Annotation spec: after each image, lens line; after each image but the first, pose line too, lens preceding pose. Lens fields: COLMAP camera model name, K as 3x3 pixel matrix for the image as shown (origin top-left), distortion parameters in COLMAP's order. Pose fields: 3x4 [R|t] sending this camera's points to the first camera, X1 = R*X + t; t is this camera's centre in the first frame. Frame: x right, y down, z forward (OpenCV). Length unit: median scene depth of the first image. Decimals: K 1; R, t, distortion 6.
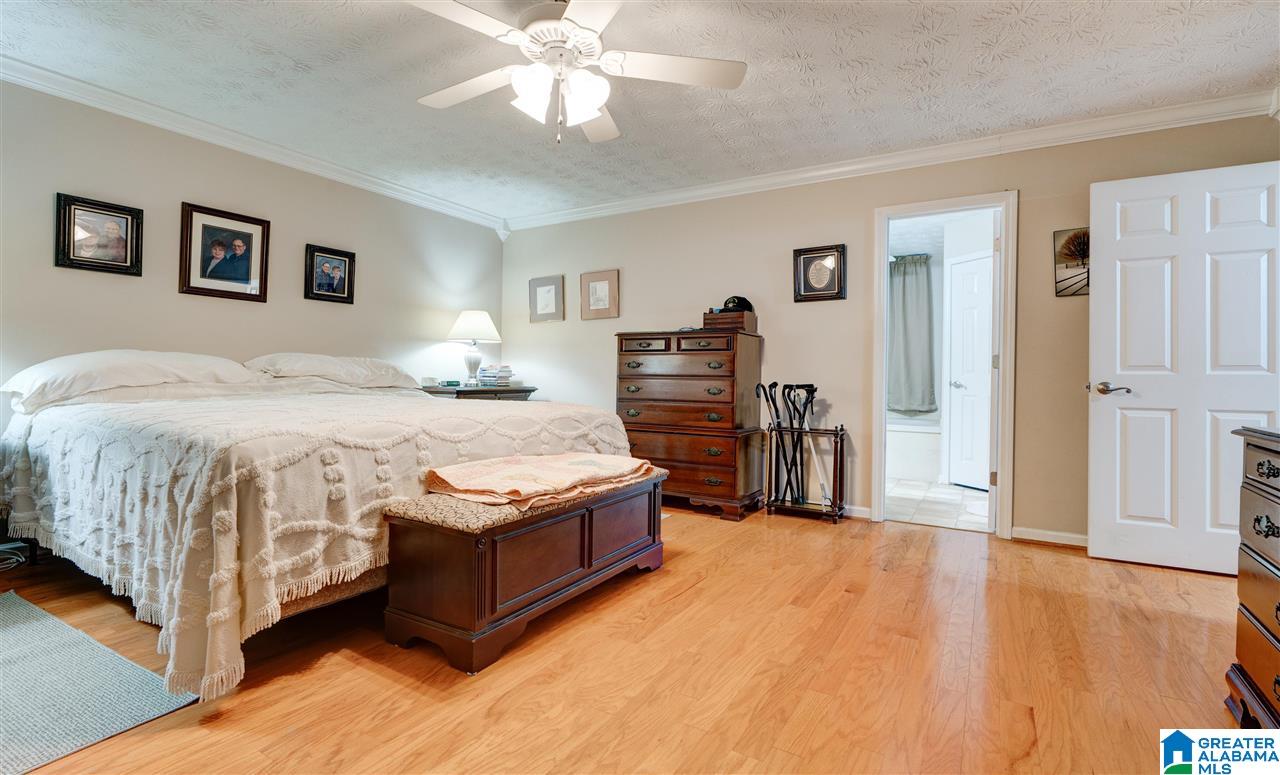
lens RADIAL K [[589.6, 0, 641.2], [0, 589.6, 385.1], [0, 0, 1]] dist [-0.000361, 0.000116]
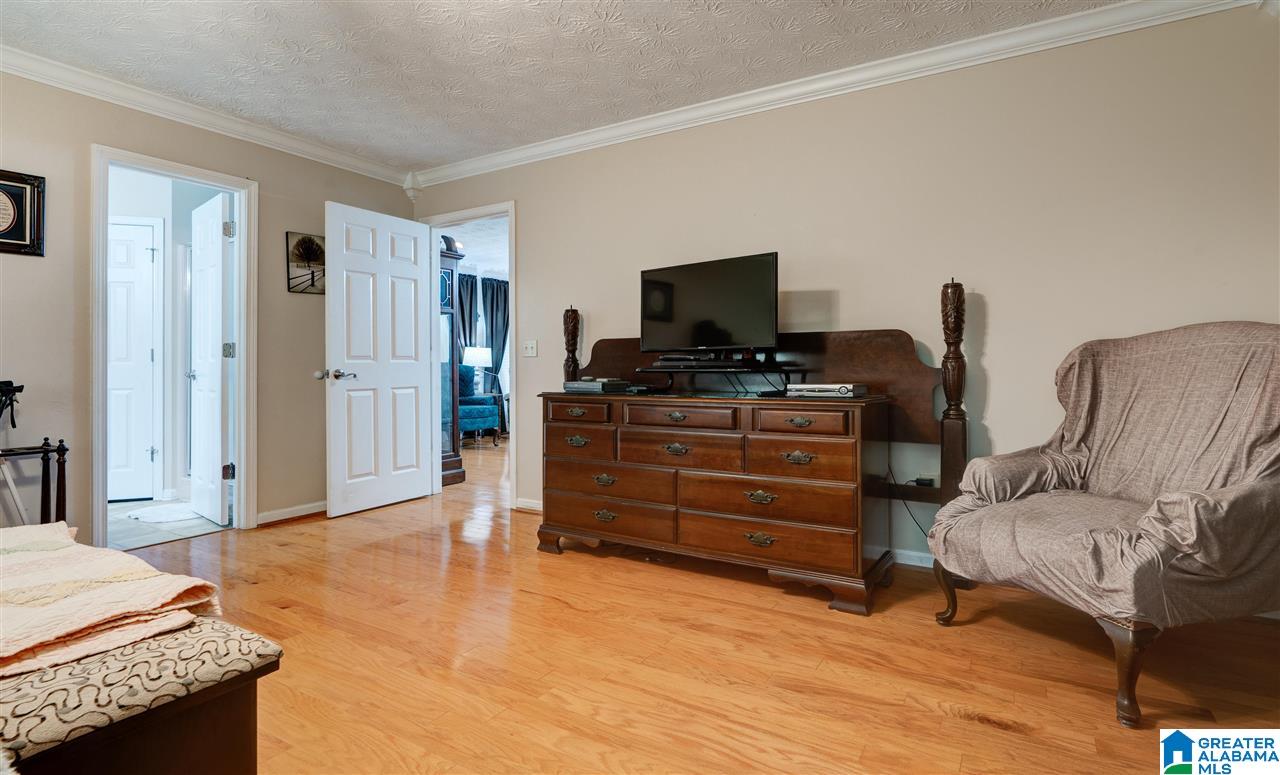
lens RADIAL K [[628.0, 0, 649.1], [0, 628.0, 360.3], [0, 0, 1]] dist [0.005273, -0.000306]
pose [[0.003532, -0.004395, 0.999984, -0.487811], [0.015961, 0.999863, 0.004338, -0.018228], [-0.999866, 0.015946, 0.003602, 0.351078]]
